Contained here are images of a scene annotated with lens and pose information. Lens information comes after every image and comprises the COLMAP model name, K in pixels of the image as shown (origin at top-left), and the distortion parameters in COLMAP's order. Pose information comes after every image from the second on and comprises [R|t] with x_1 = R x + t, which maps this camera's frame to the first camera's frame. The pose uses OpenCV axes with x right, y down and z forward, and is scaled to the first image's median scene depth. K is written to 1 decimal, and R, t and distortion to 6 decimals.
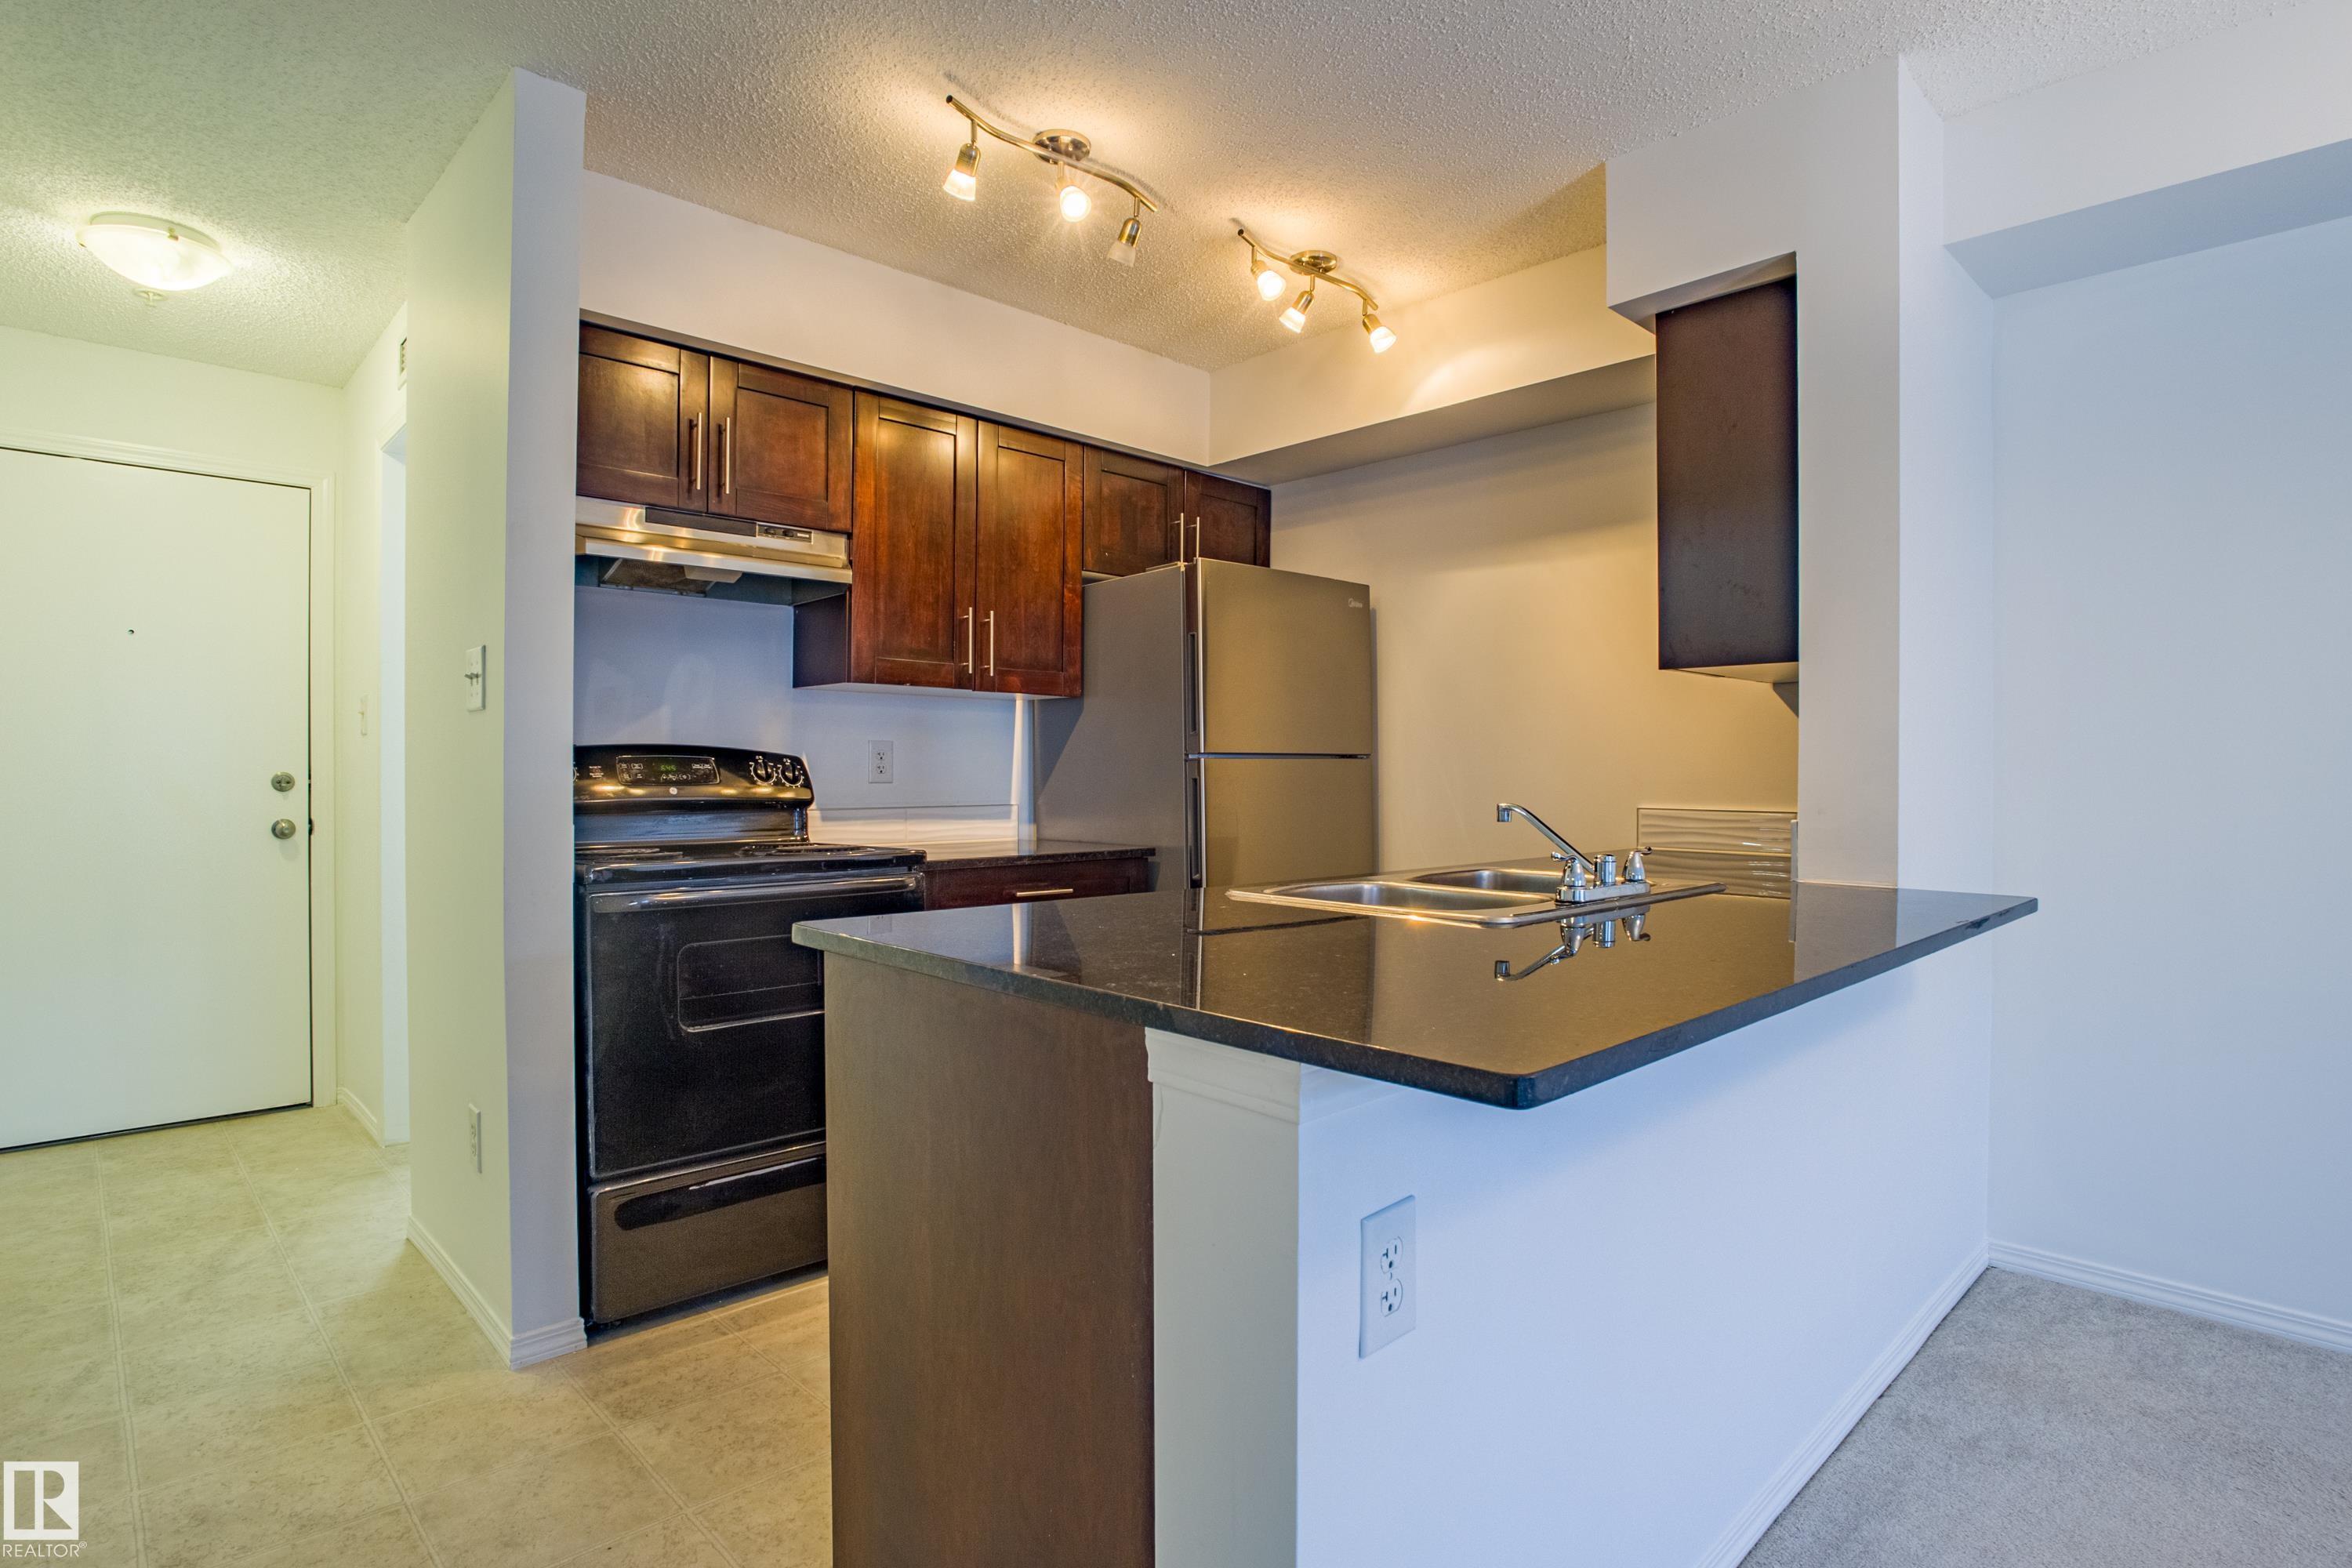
lens RADIAL K [[1190.5, 0, 1166.8], [0, 1190.5, 782.7], [0, 0, 1]] dist [-0.061313, 0.023412]
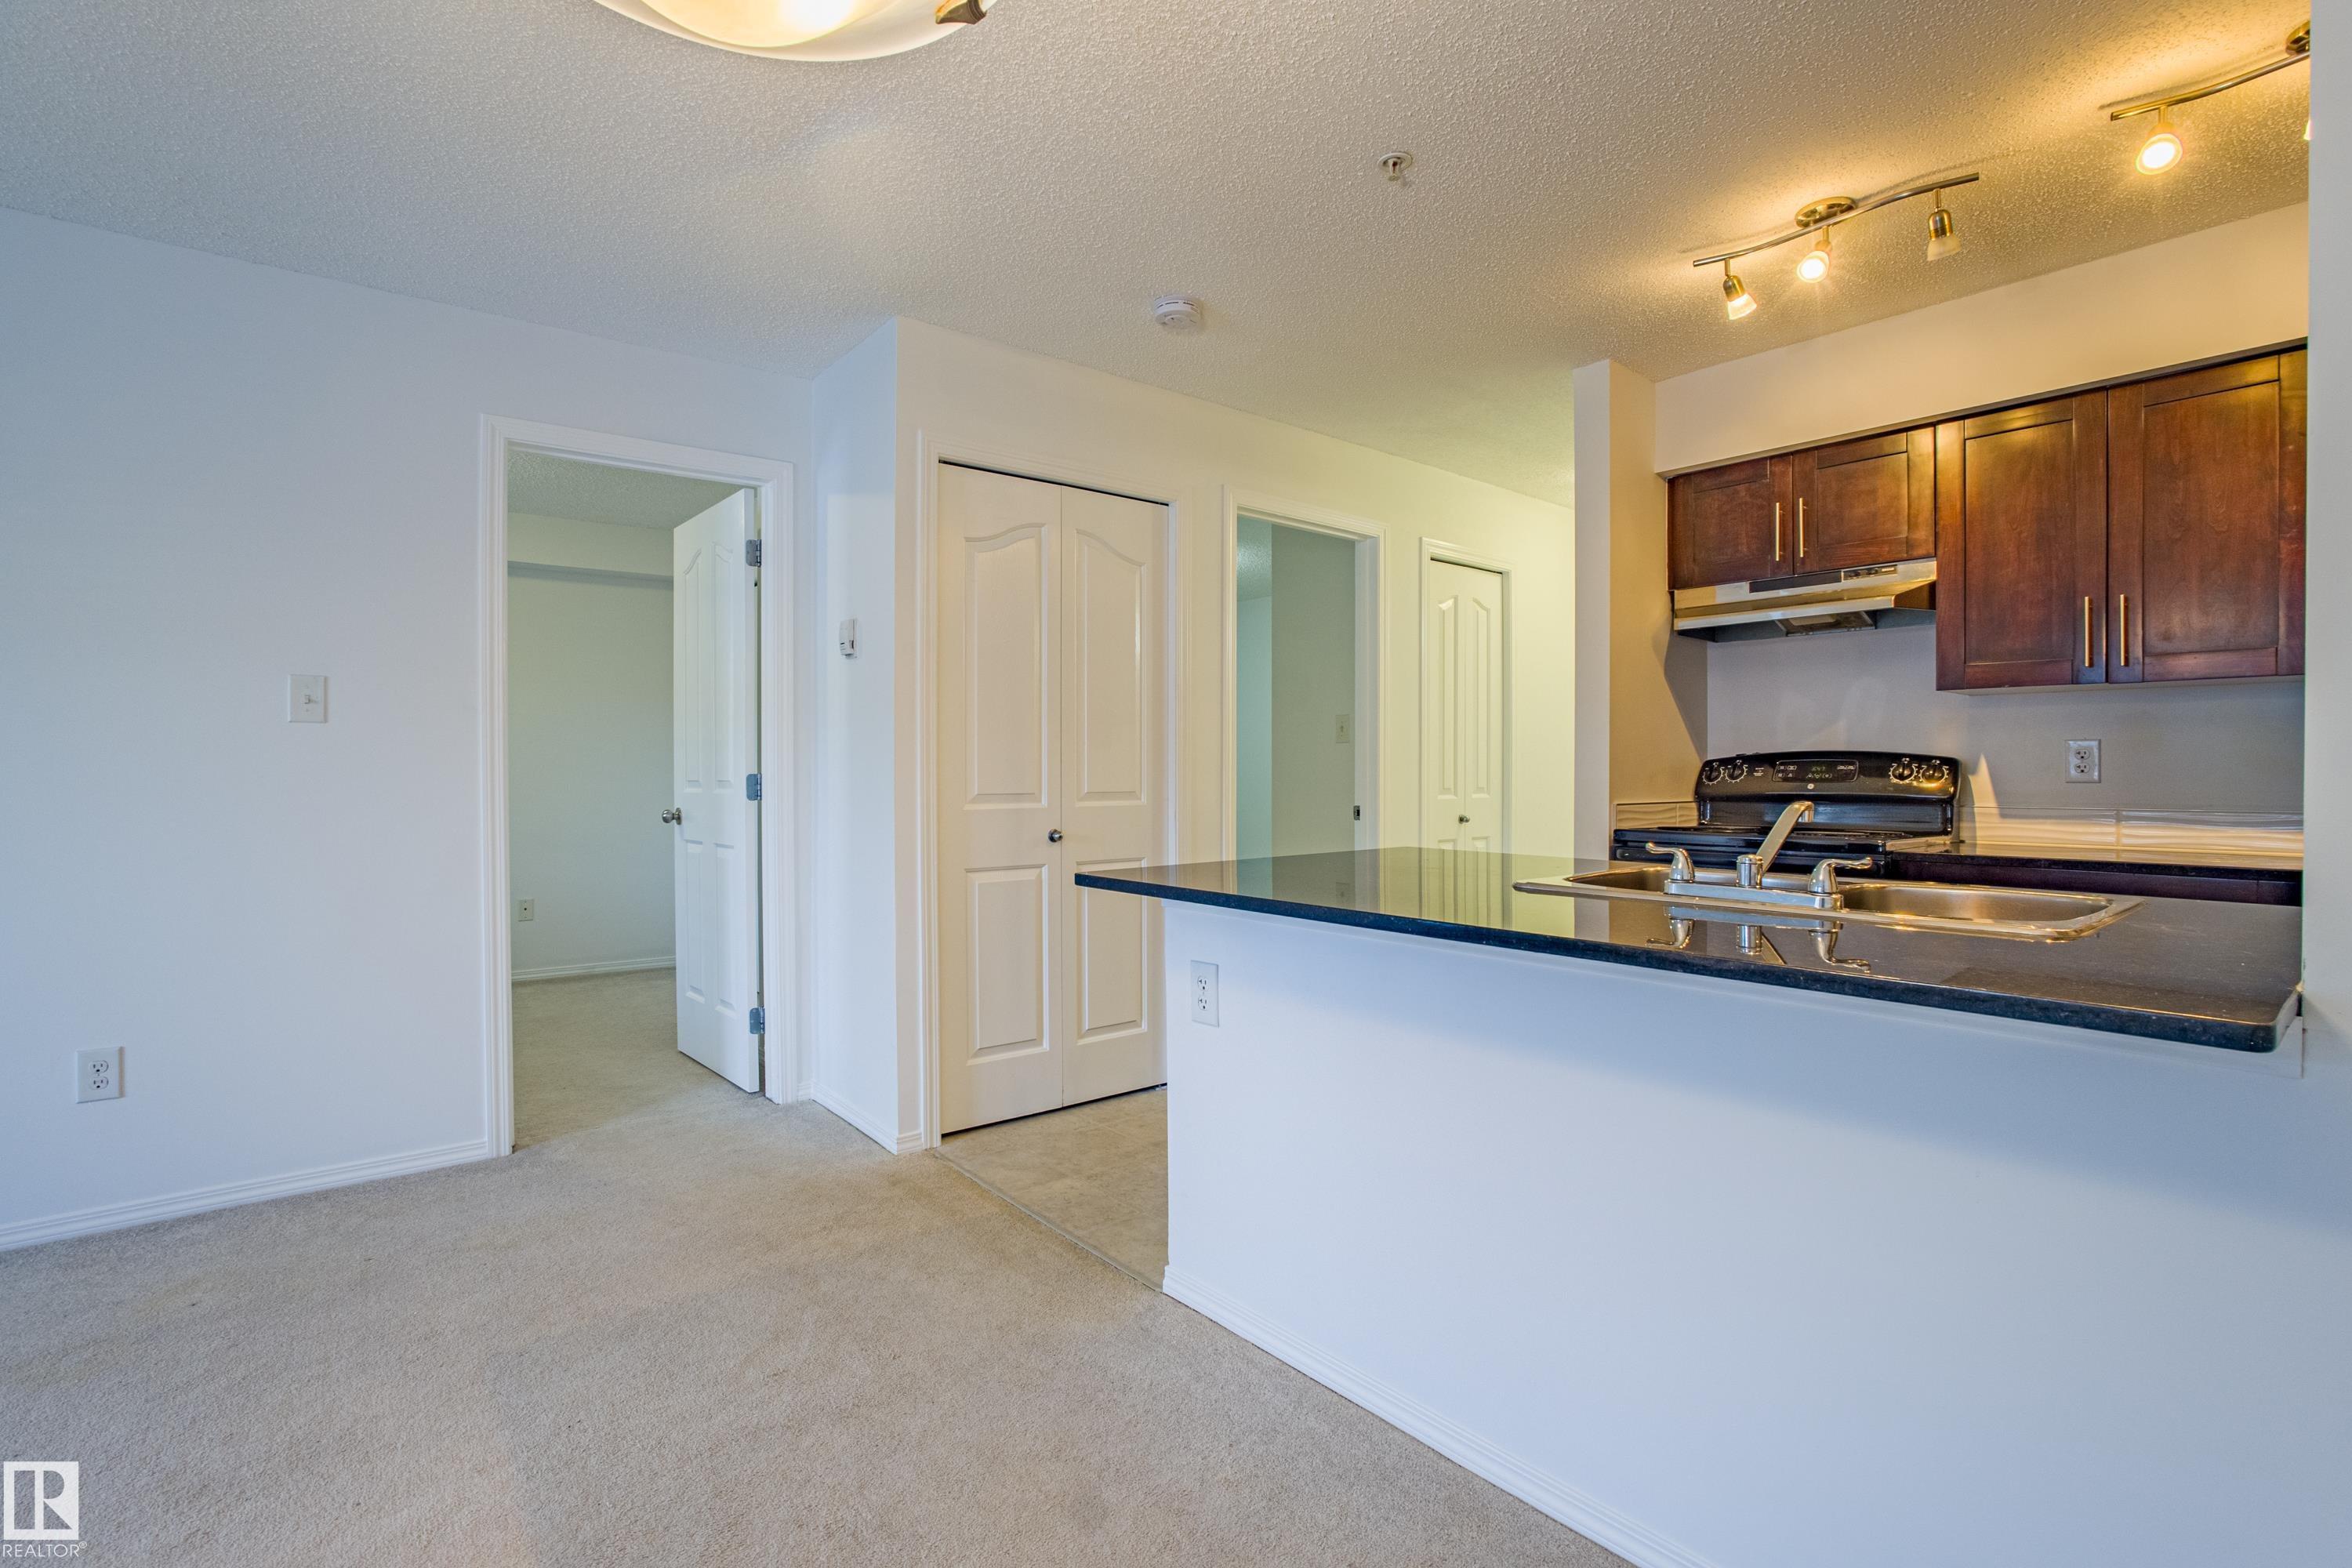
lens RADIAL K [[1081.7, 0, 1176.0], [0, 1081.7, 784.0], [0, 0, 1]] dist [-0.043565, 0.018870]
pose [[-0.077194, 0.007908, -0.996985, 0.811341], [-0.007212, 0.999938, 0.008490, -0.000499], [0.996990, 0.007845, -0.077132, 0.382811]]
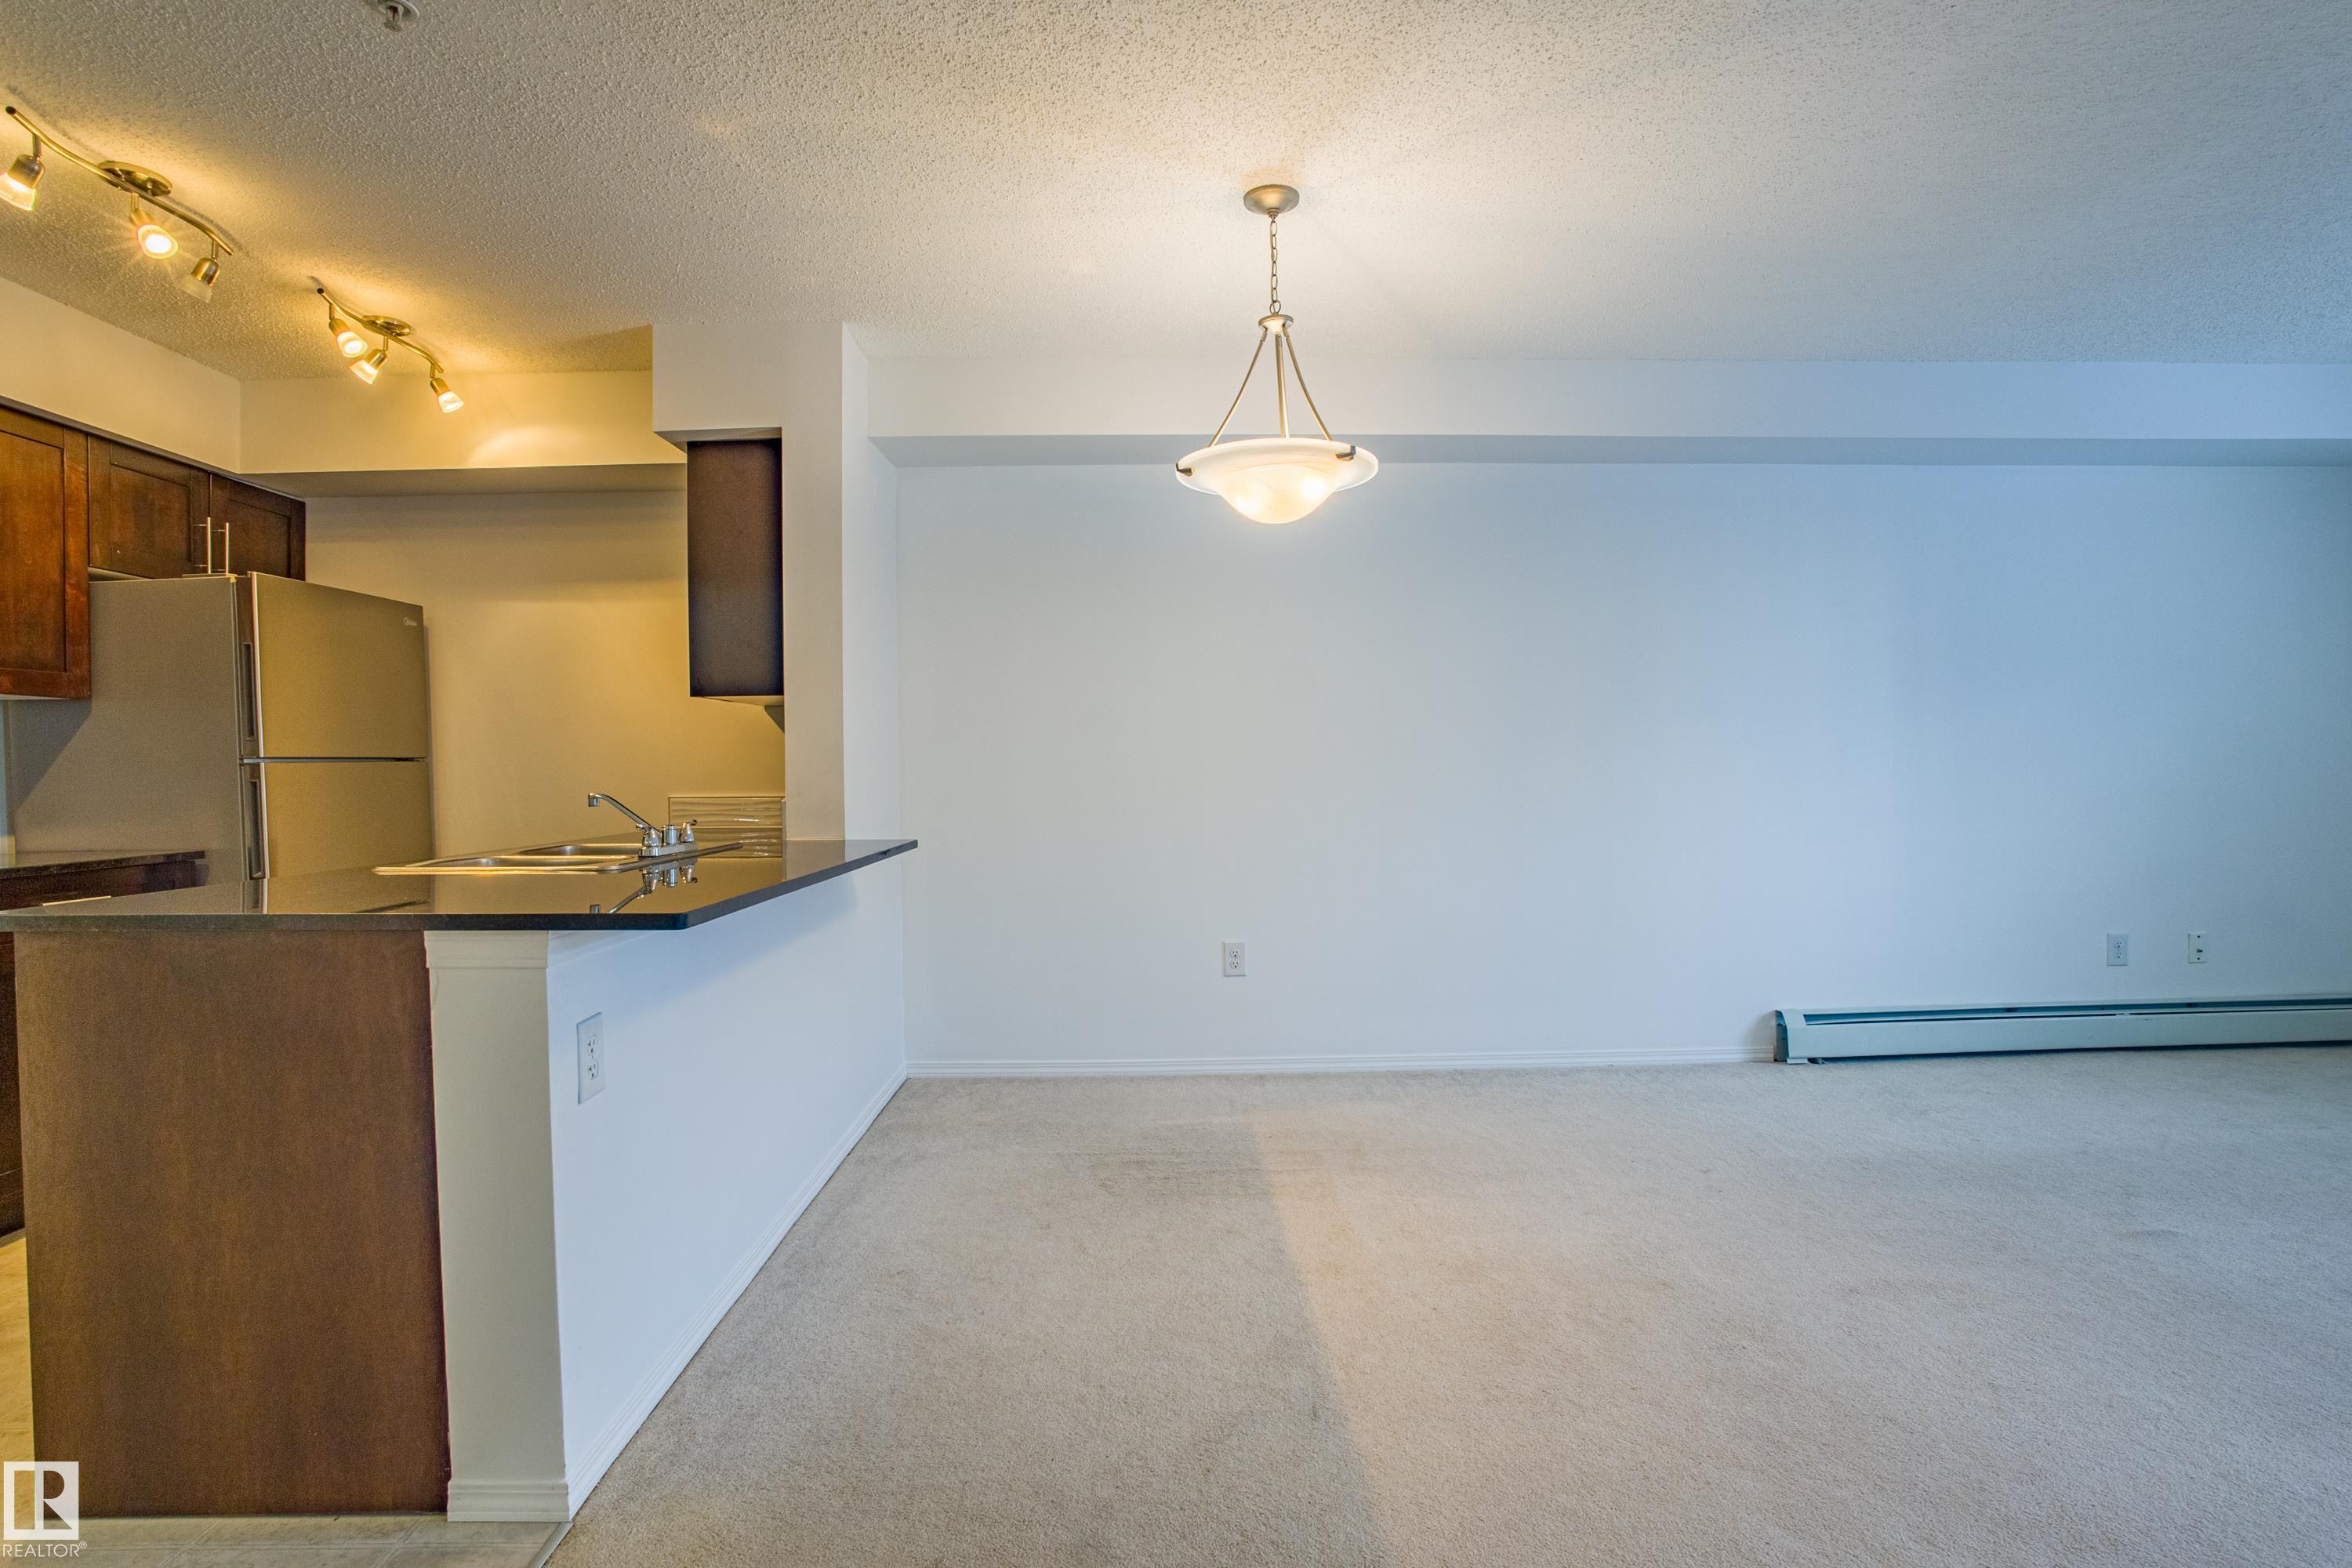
lens RADIAL K [[1135.4, 0, 1151.5], [0, 1135.4, 780.1], [0, 0, 1]] dist [-0.060035, 0.023625]
pose [[0.682220, -0.019037, 0.730899, -0.162762], [0.018900, 0.999786, 0.008399, 0.002230], [-0.730903, 0.008084, 0.682434, -0.272279]]
